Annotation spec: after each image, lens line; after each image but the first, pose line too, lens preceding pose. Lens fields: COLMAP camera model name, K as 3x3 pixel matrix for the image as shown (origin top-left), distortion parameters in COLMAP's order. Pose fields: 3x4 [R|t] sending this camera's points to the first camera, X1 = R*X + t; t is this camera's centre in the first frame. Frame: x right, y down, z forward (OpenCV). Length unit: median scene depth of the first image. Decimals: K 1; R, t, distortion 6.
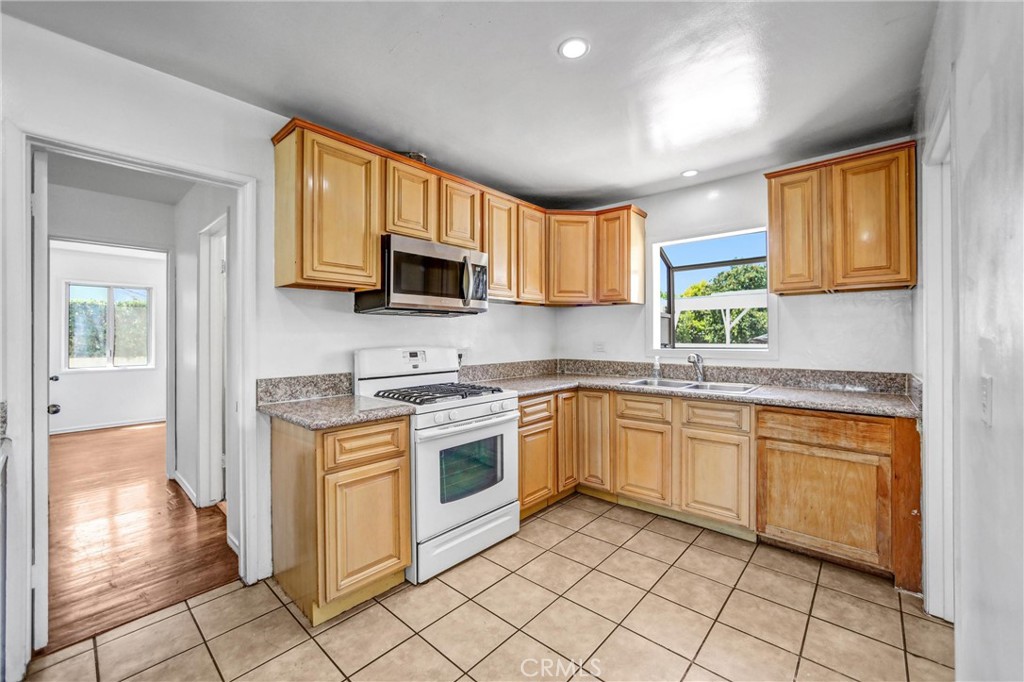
lens RADIAL K [[407.1, 0, 512.0], [0, 407.1, 341.0], [0, 0, 1]] dist [0.000027, -0.000002]
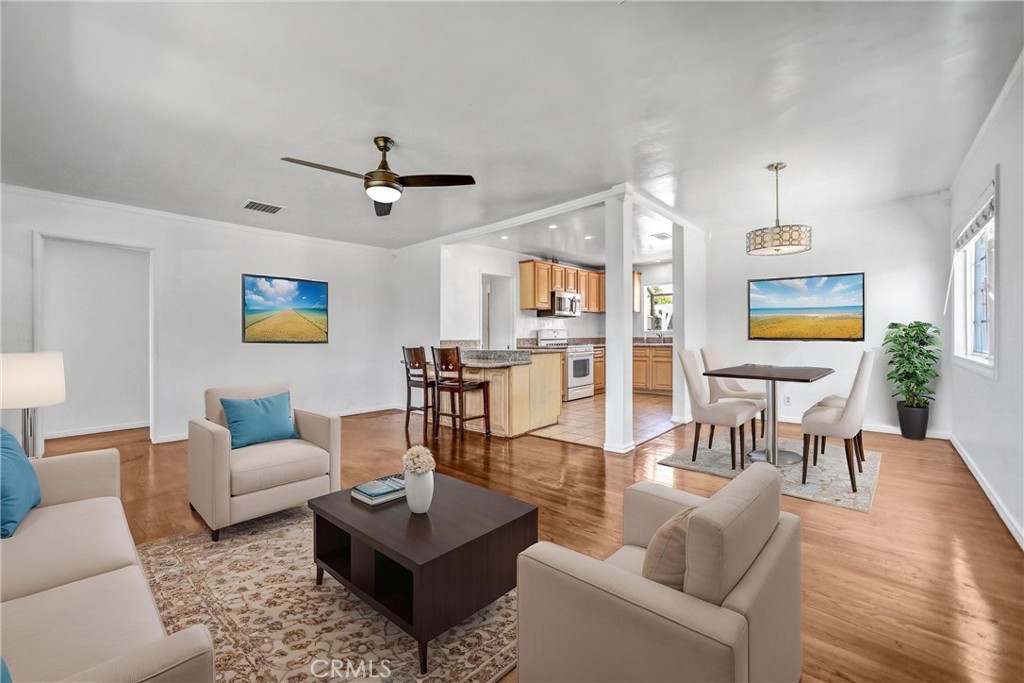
lens RADIAL K [[407.1, 0, 512.0], [0, 407.1, 341.5], [0, 0, 1]] dist [0.000027, -0.000002]
pose [[0.999884, -0.007400, -0.013294, -0.528628], [0.007404, 0.999973, 0.000233, 0.101227], [0.013292, -0.000331, 0.999912, -1.882034]]
